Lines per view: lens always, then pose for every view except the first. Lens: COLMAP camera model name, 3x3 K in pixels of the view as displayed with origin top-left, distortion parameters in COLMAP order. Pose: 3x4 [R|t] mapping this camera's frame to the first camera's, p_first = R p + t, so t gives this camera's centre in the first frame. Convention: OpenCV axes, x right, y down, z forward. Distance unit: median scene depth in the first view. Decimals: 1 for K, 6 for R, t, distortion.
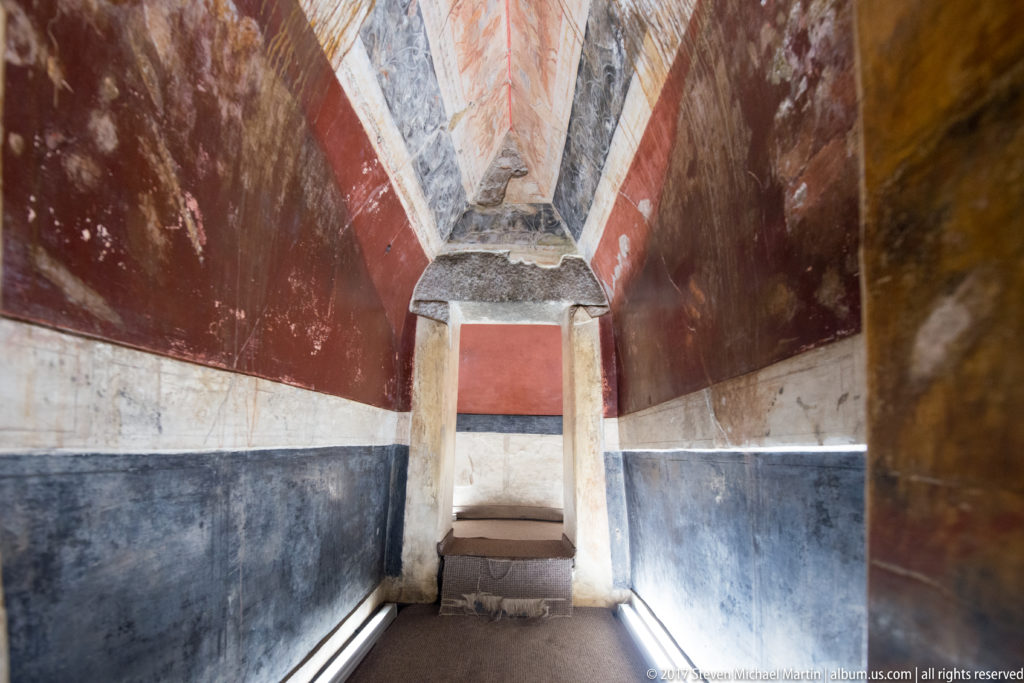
lens RADIAL K [[580.0, 0, 512.0], [0, 580.0, 341.5], [0, 0, 1]] dist [0.007548, -0.028215]
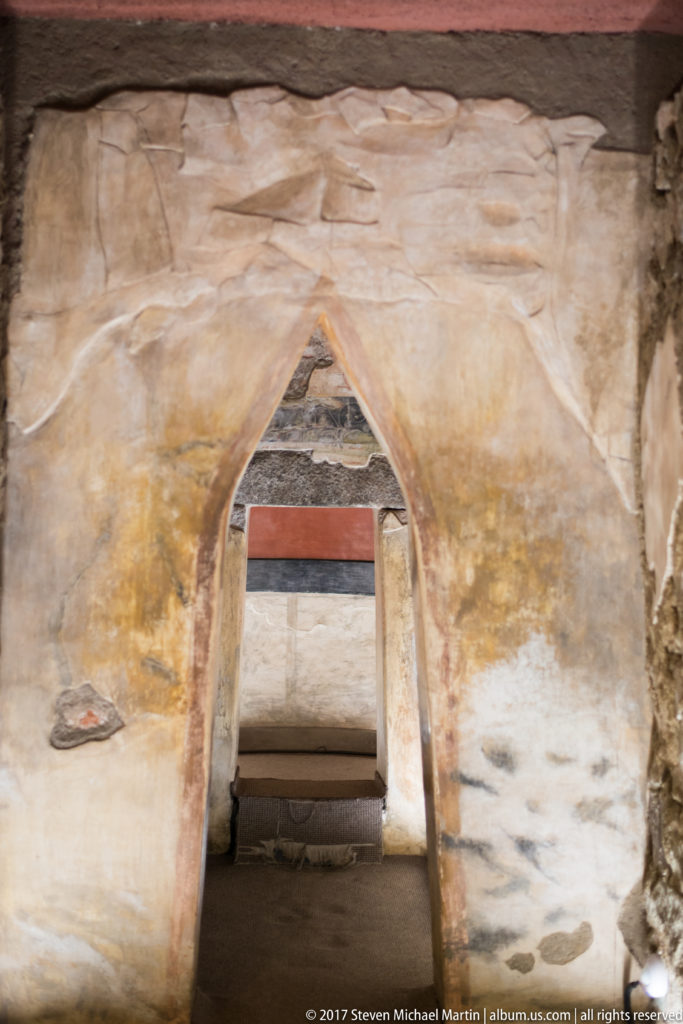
lens RADIAL K [[580.0, 0, 338.2], [0, 580.0, 509.0], [0, 0, 1]] dist [0.007548, -0.028215]
pose [[0.999358, 0.002622, 0.035742, 0.003221], [0.001020, 0.994834, -0.101512, 0.030359], [-0.035823, 0.101483, 0.994192, 0.098076]]
